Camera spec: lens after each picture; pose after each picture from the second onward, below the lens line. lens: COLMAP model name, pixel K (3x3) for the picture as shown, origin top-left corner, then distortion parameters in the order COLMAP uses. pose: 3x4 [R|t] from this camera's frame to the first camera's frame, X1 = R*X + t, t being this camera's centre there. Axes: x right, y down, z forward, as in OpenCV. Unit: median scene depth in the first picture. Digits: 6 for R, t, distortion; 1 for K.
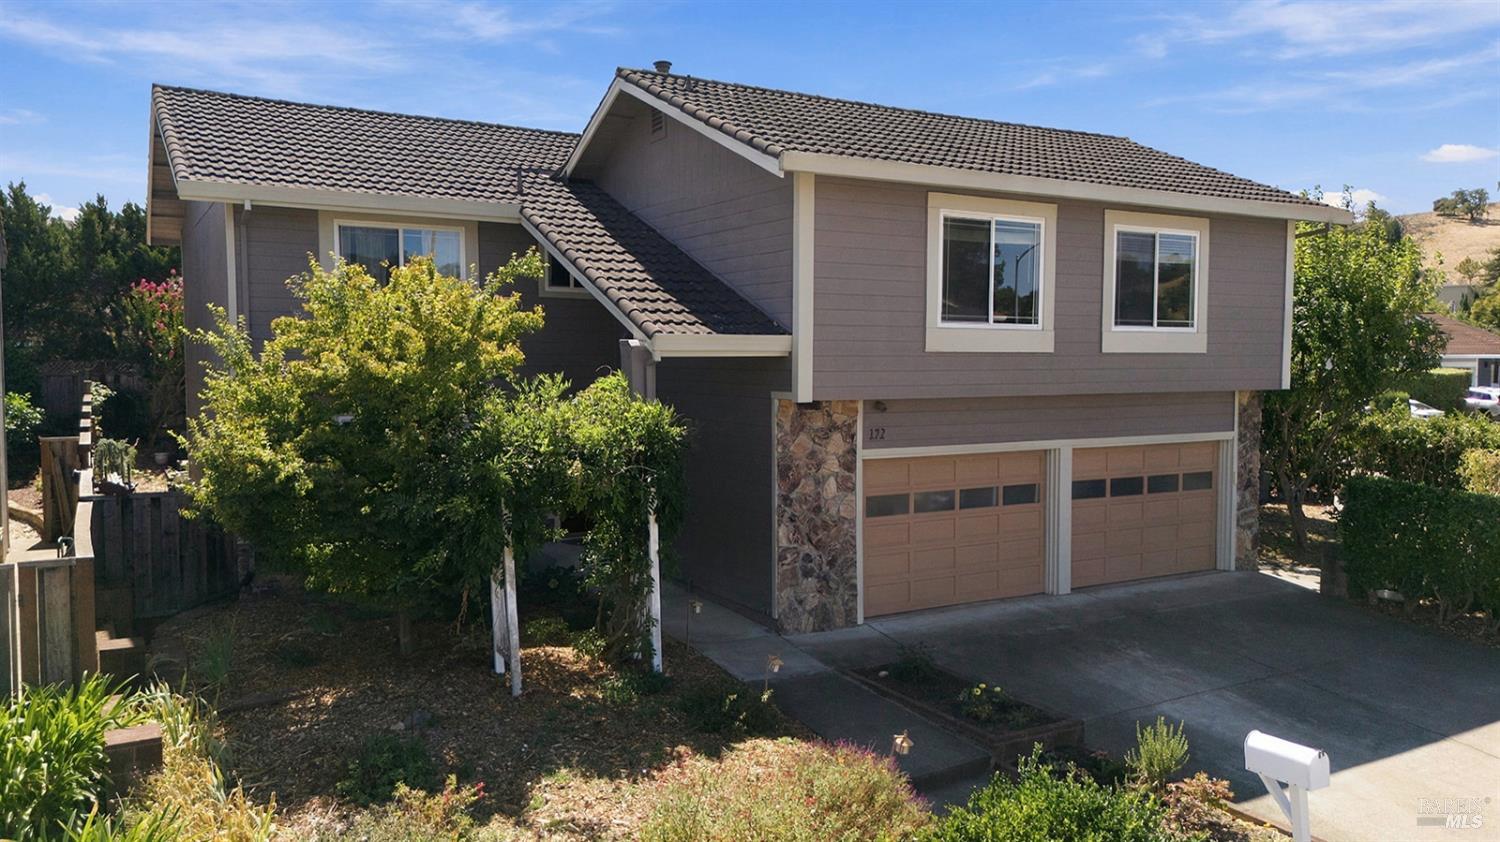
lens RADIAL K [[1132.0, 0, 743.3], [0, 1132.0, 423.3], [0, 0, 1]] dist [0.035886, -0.008130]
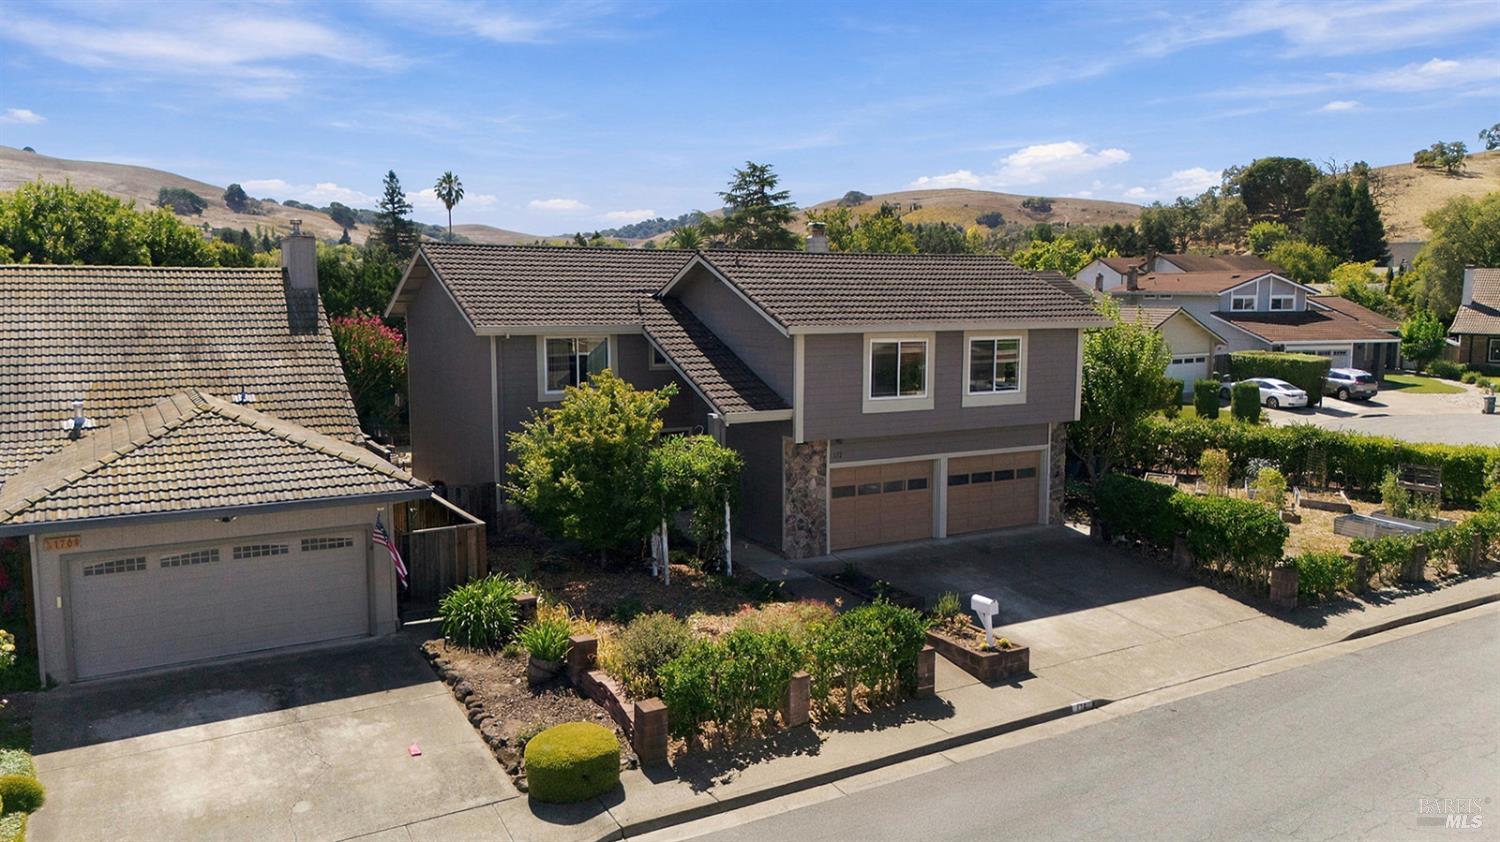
lens RADIAL K [[1132.0, 0, 752.8], [0, 1132.0, 426.8], [0, 0, 1]] dist [0.035886, -0.008130]
pose [[0.999955, 0.001551, 0.009390, -0.044728], [-0.002088, 0.998347, 0.057441, -0.156550], [-0.009285, -0.057458, 0.998305, -0.952106]]
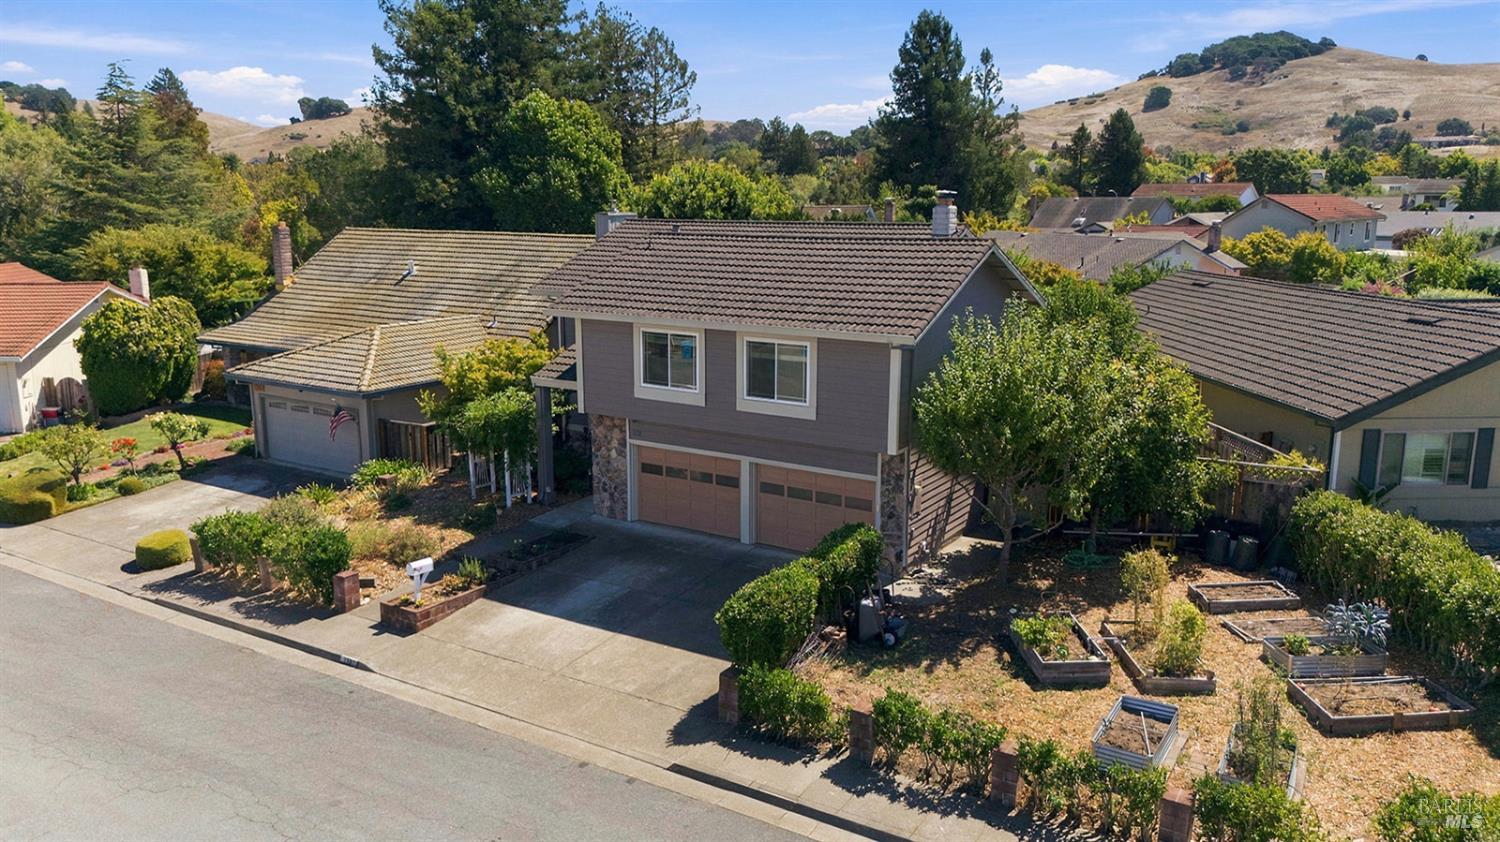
lens RADIAL K [[1132.0, 0, 749.1], [0, 1132.0, 418.2], [0, 0, 1]] dist [0.035886, -0.008130]
pose [[0.444503, 0.172623, -0.878987, 2.128328], [-0.054155, 0.984640, 0.165986, -0.390212], [0.894139, -0.026180, 0.447024, 0.289371]]
